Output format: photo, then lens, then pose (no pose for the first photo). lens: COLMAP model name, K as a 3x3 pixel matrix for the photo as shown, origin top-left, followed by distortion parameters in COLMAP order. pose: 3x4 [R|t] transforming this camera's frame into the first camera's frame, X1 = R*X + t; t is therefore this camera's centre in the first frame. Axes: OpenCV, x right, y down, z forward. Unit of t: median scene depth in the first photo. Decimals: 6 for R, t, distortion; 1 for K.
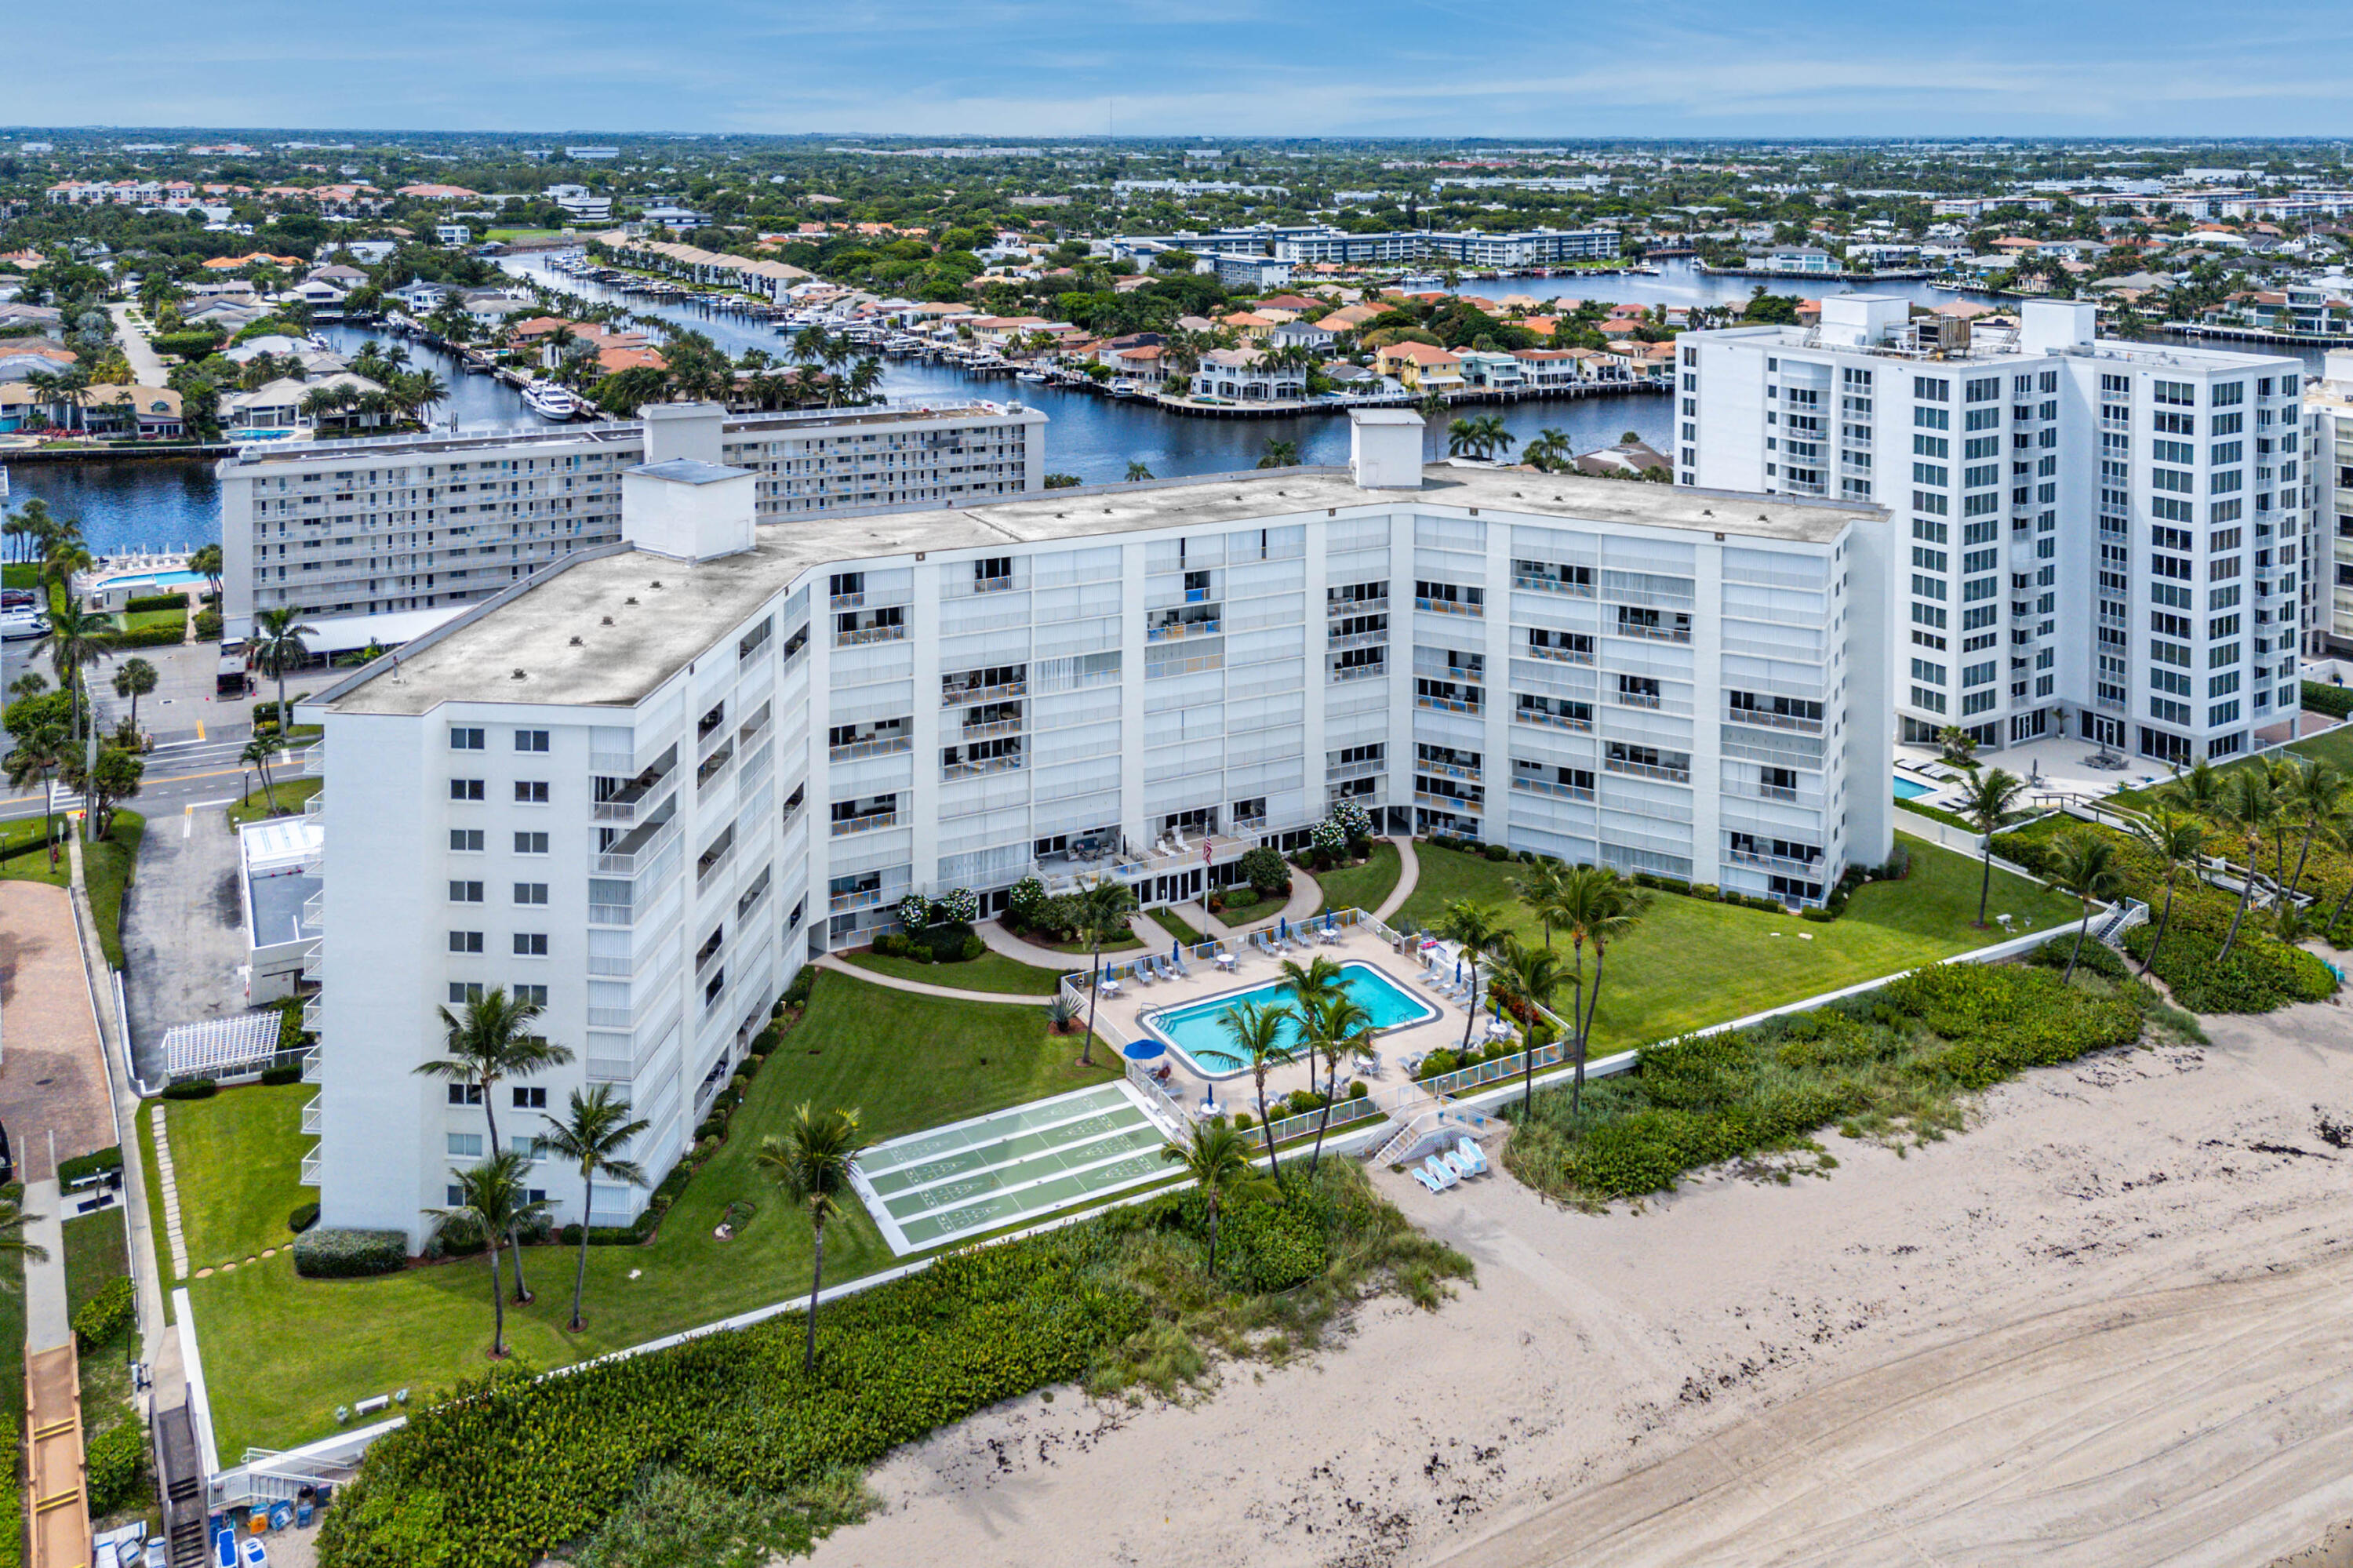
lens RADIAL K [[1839.1, 0, 1170.4], [0, 1839.1, 535.2], [0, 0, 1]] dist [0.045230, -0.005706]
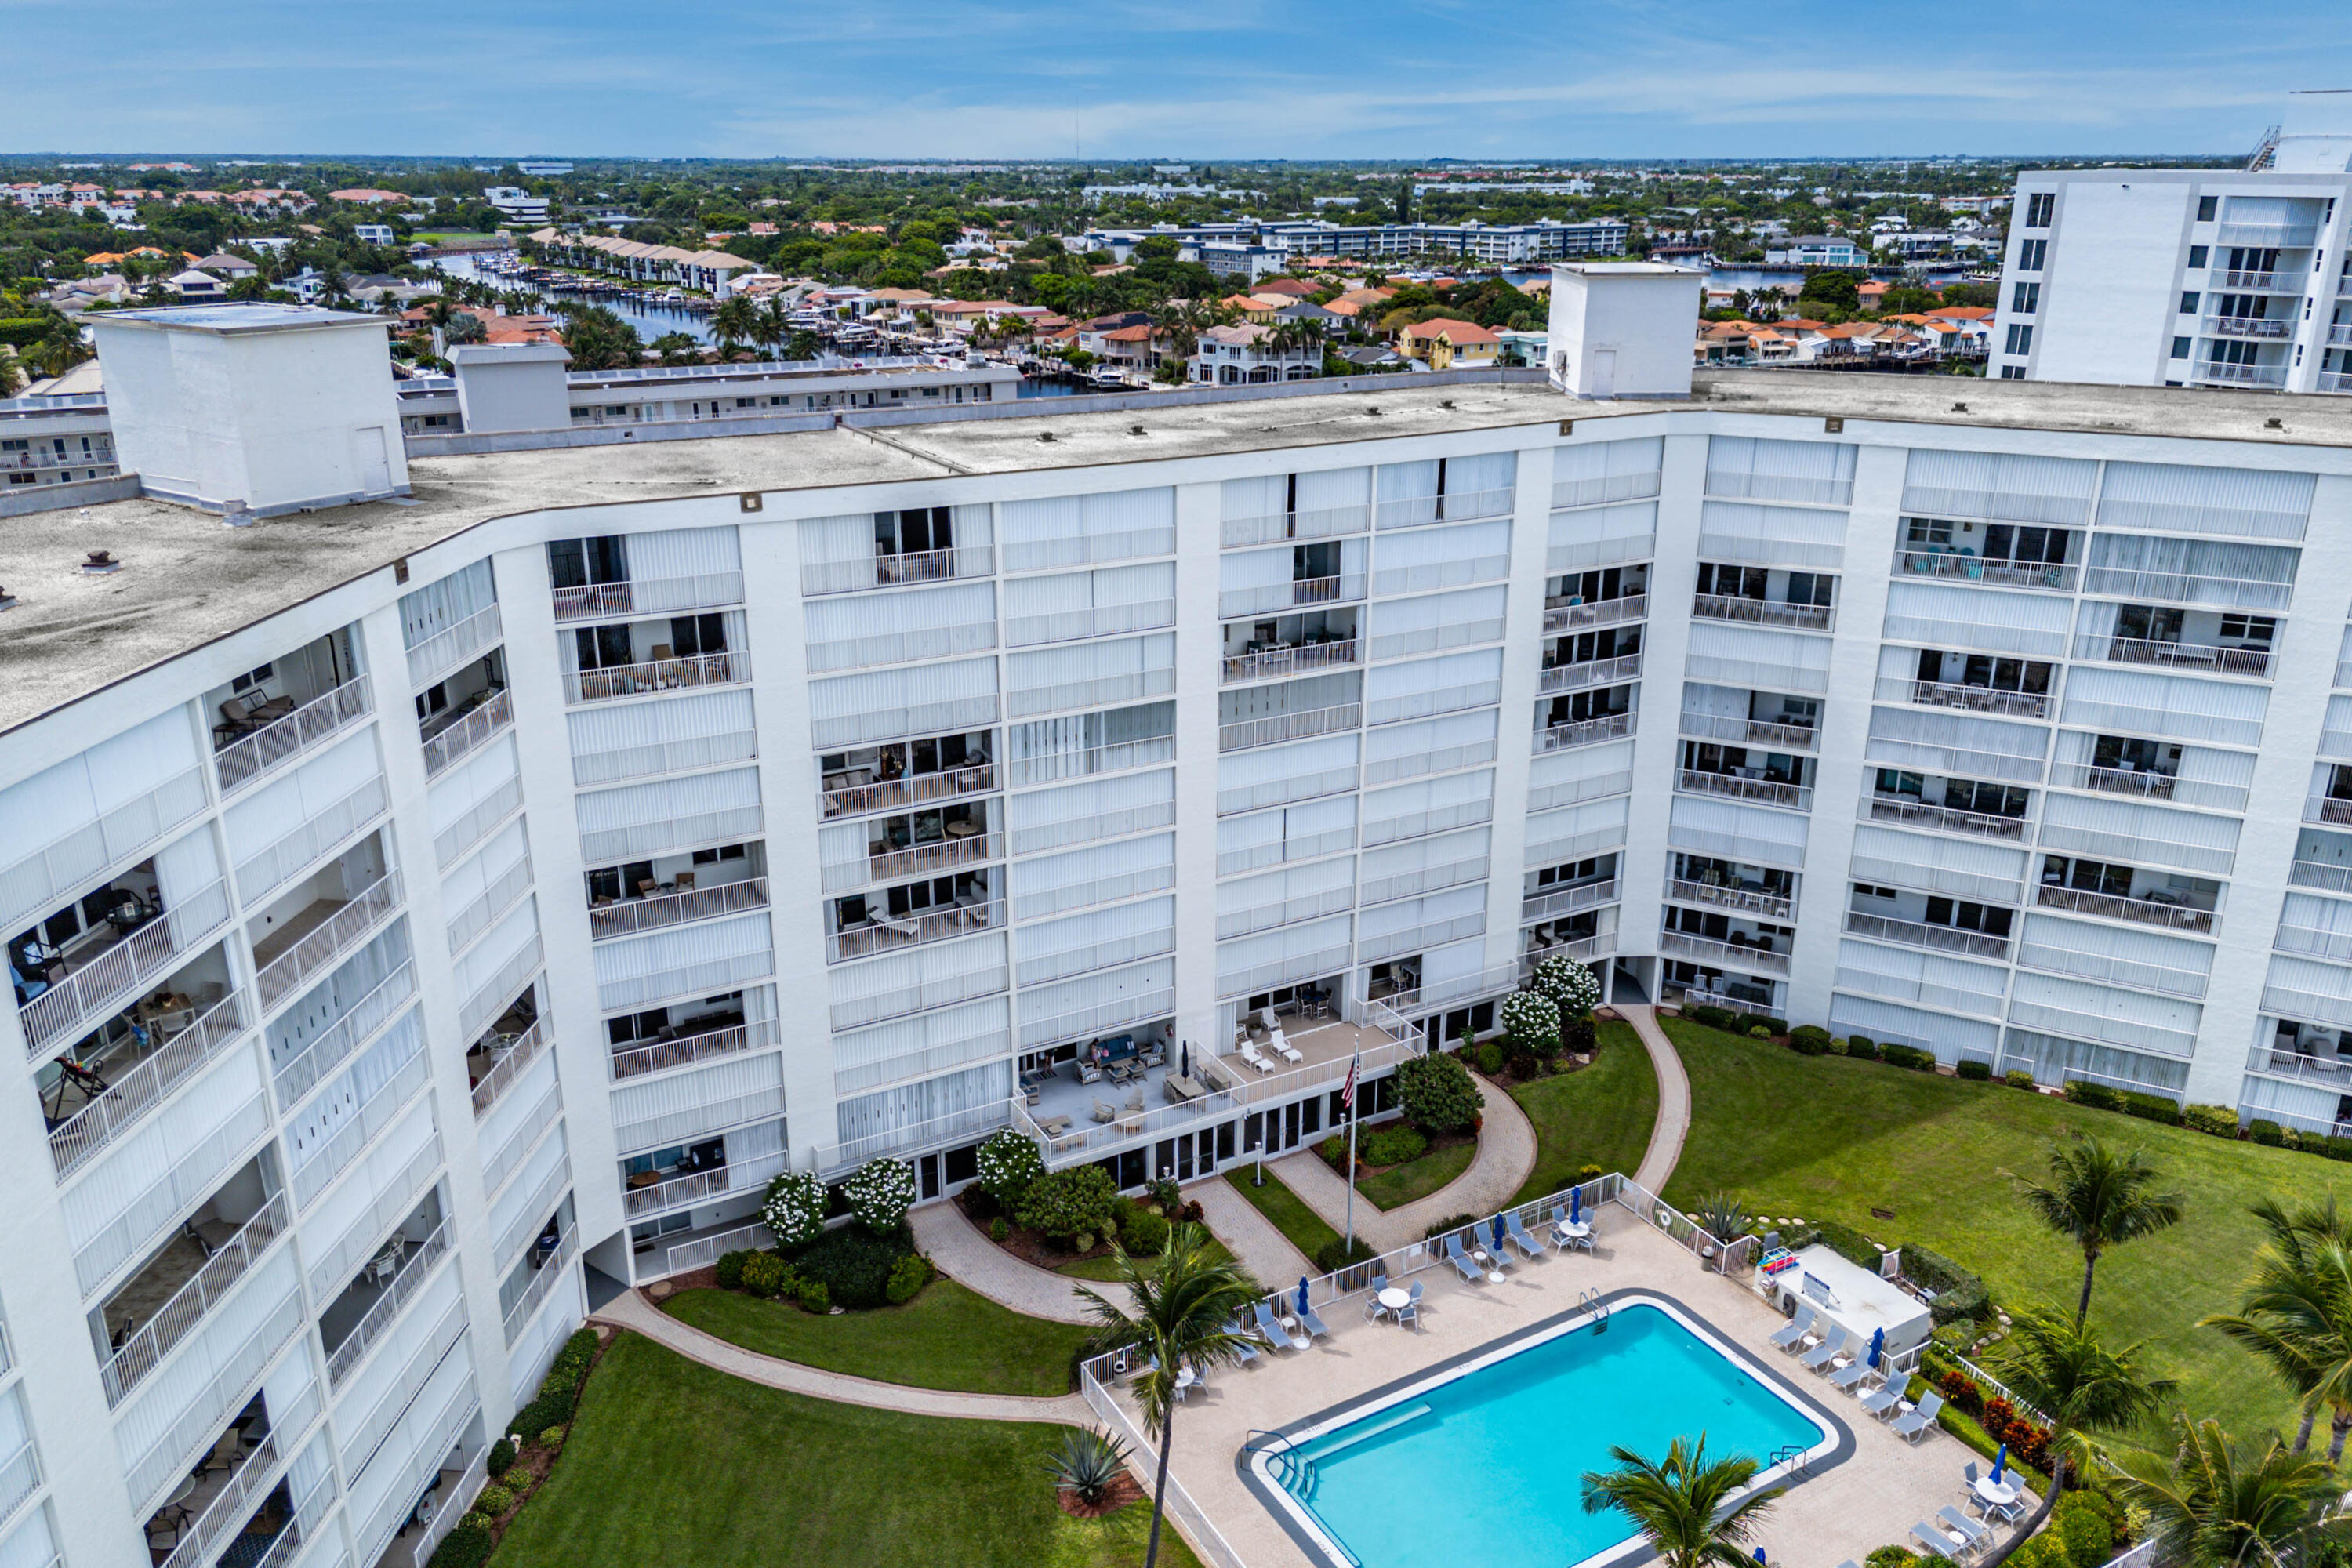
lens RADIAL K [[1684.0, 0, 1176.1], [0, 1684.0, 965.8], [0, 0, 1]] dist [0.020145, -0.003521]
pose [[0.999757, -0.013062, 0.017730, -0.029673], [0.008676, 0.973611, 0.228049, 0.022422], [-0.020241, -0.227840, 0.973488, 0.430655]]
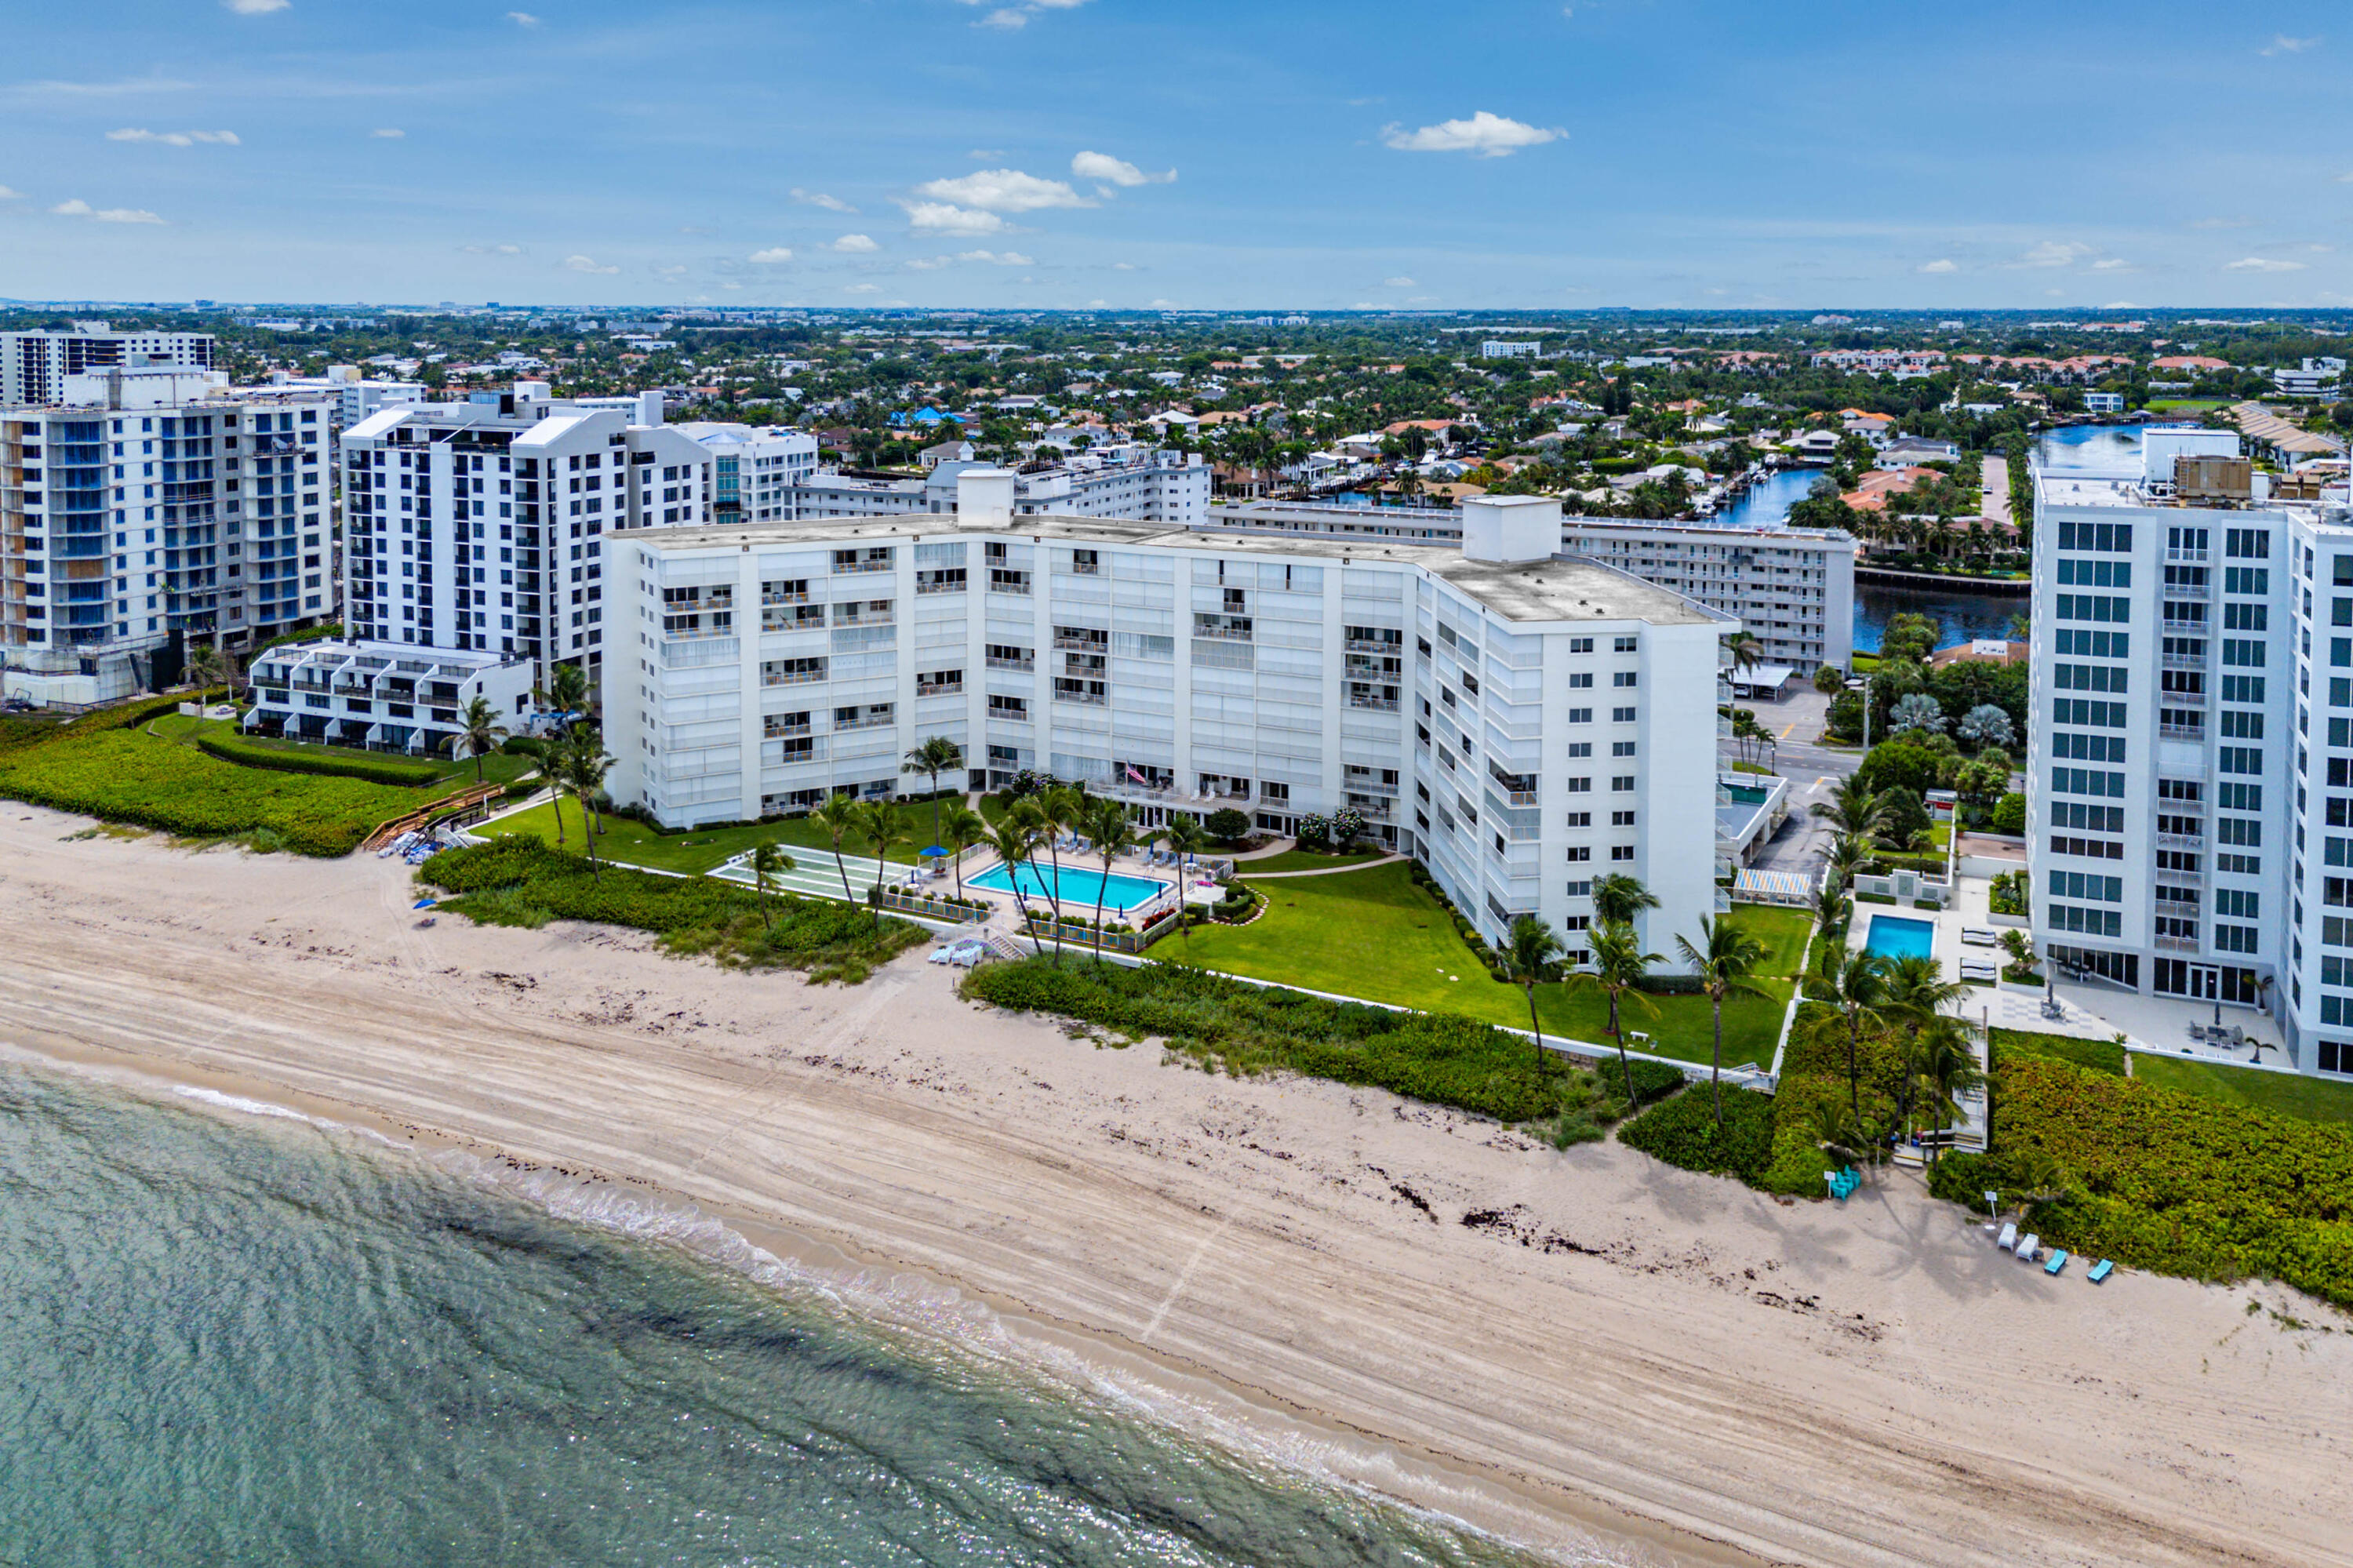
lens RADIAL K [[1807.4, 0, 1171.2], [0, 1807.4, 748.6], [0, 0, 1]] dist [0.076810, -0.128408]
pose [[0.559451, 0.191499, -0.806438, 0.875812], [-0.175032, 0.978299, 0.110884, -0.003667], [0.810171, 0.079118, 0.580829, 0.193449]]
